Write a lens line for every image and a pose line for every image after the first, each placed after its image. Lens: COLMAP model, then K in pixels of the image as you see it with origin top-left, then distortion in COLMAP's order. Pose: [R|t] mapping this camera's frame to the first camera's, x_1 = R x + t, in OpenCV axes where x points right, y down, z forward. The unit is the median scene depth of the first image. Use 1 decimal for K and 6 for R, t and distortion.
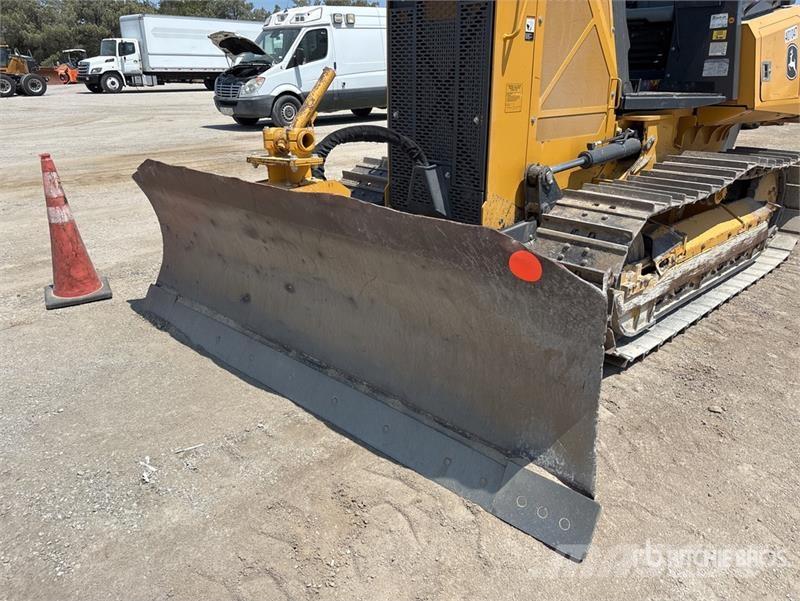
lens RADIAL K [[605.6, 0, 401.2], [0, 605.6, 296.7], [0, 0, 1]] dist [0.064856, -0.085075]
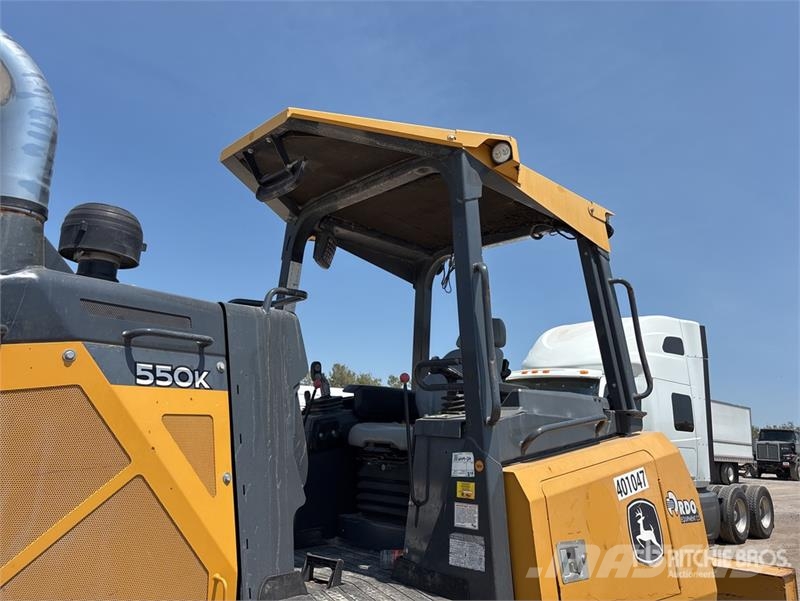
lens RADIAL K [[615.1, 0, 399.5], [0, 615.1, 284.1], [0, 0, 1]] dist [-0.005620, -0.003134]
pose [[0.998489, 0.043725, -0.033270, 0.469235], [-0.054888, 0.820922, -0.568397, -0.263625], [0.002459, 0.569364, 0.822082, 0.448650]]
